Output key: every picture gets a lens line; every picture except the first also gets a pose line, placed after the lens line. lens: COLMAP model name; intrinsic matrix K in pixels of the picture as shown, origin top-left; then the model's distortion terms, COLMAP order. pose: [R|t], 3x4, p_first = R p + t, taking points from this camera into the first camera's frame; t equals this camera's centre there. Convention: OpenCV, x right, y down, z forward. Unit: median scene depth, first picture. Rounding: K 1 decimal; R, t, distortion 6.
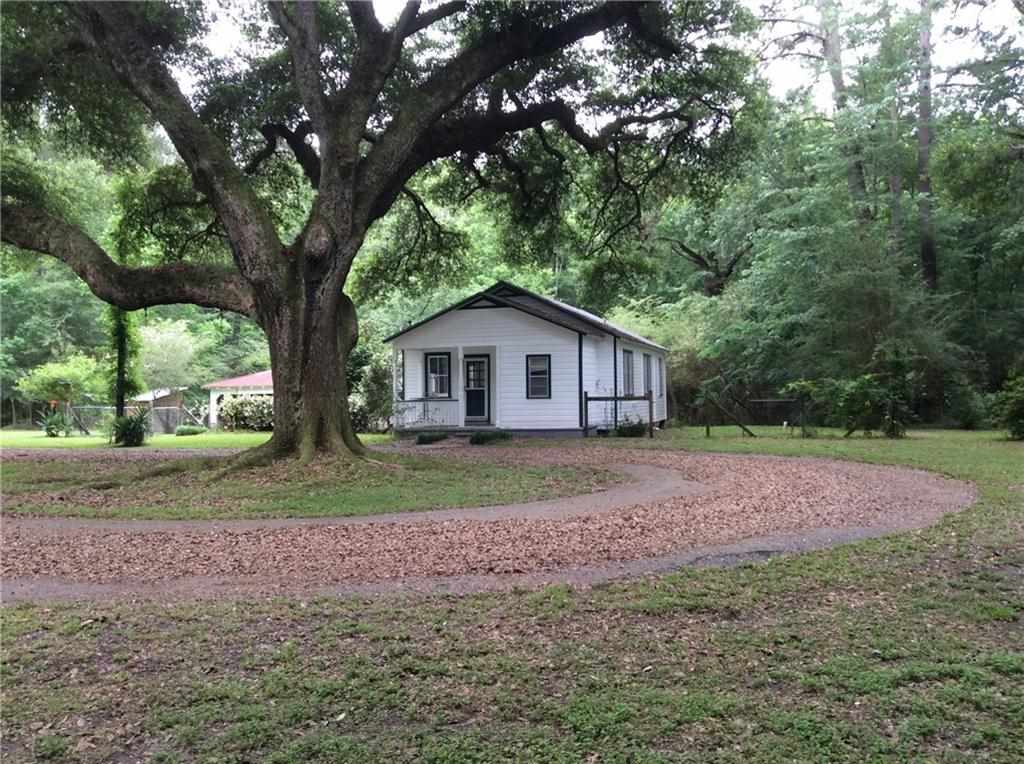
lens RADIAL K [[993.4, 0, 512.0], [0, 993.4, 382.0], [0, 0, 1]] dist [0.162894, -0.011079]
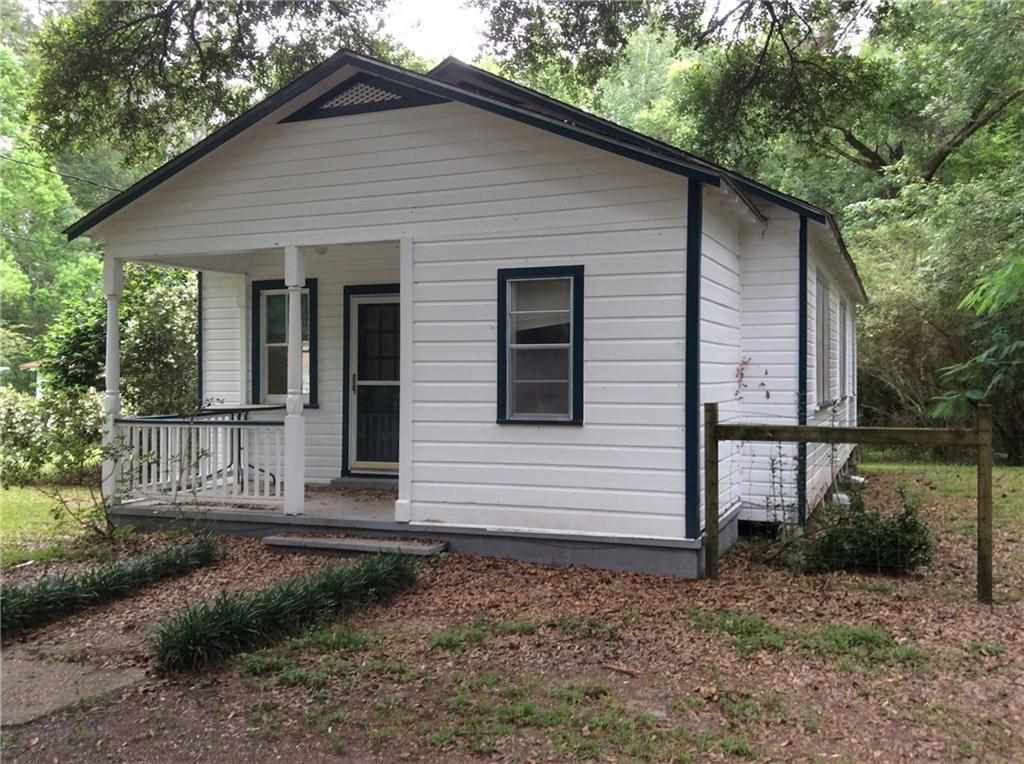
lens RADIAL K [[993.4, 0, 512.0], [0, 993.4, 382.0], [0, 0, 1]] dist [0.162894, -0.011079]
pose [[0.996595, 0.014227, -0.081212, 0.041833], [-0.012612, 0.999713, 0.020366, -0.001062], [0.081478, -0.019273, 0.996489, 0.715943]]
